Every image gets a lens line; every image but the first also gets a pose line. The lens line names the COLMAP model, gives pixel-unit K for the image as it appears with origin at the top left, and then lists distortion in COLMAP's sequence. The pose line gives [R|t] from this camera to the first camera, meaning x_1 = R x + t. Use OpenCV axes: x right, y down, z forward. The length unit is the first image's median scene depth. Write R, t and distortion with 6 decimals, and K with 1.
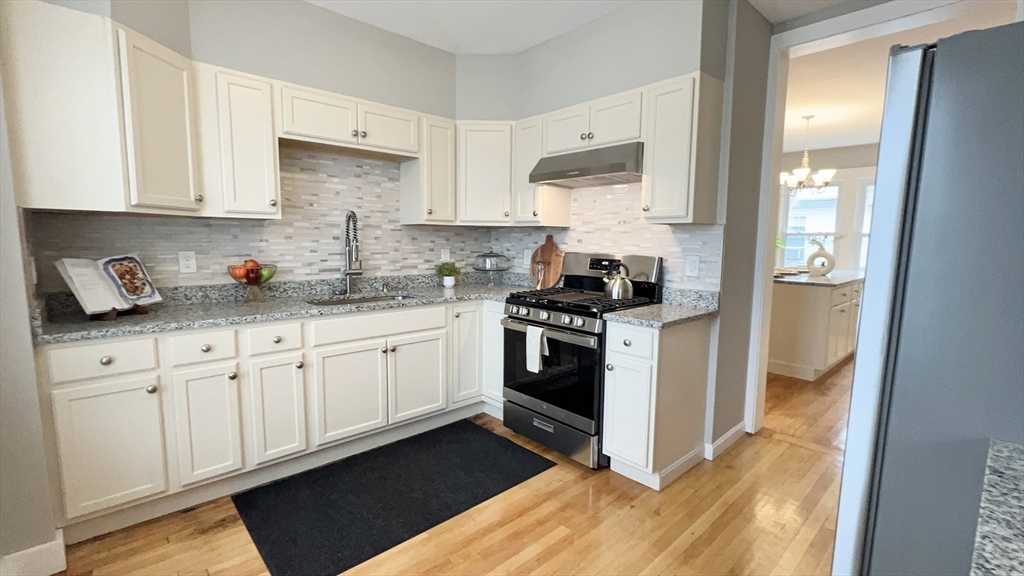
lens RADIAL K [[448.3, 0, 511.9], [0, 448.3, 289.9], [0, 0, 1]] dist [-0.000178, 0.000013]
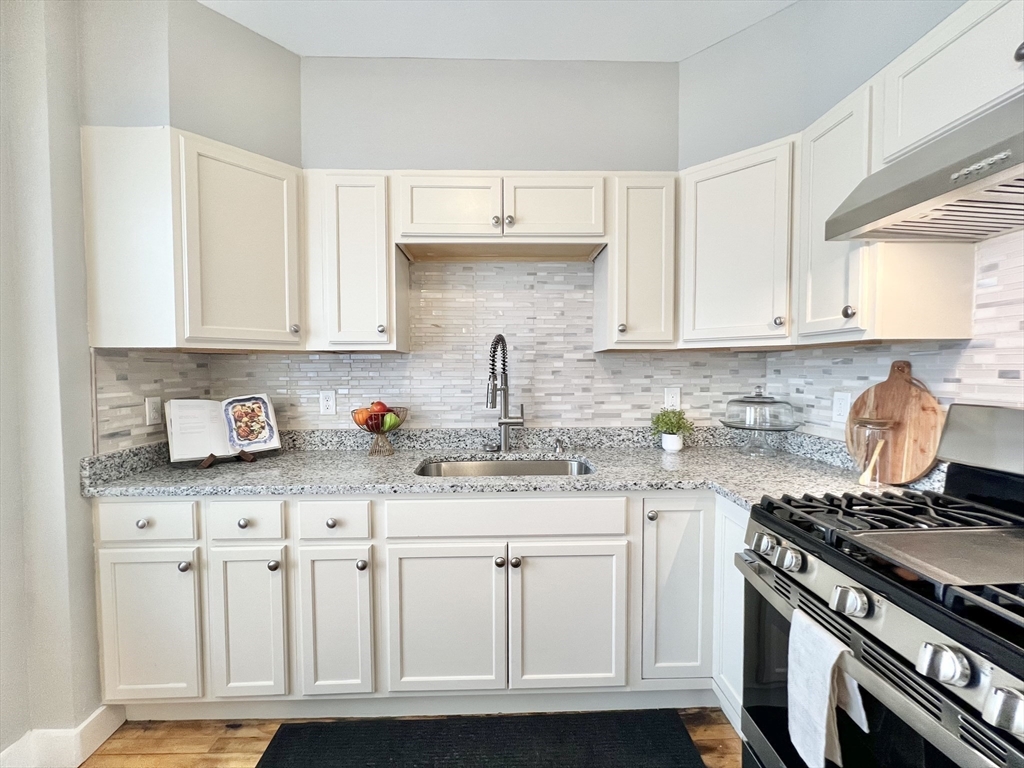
lens RADIAL K [[408.3, 0, 512.0], [0, 408.3, 384.4], [0, 0, 1]] dist [-0.000061, -0.000272]
pose [[0.749300, 0.008145, -0.662181, 0.078078], [-0.061152, 0.996503, -0.056940, -0.065707], [0.659401, 0.083159, 0.747178, 0.557909]]
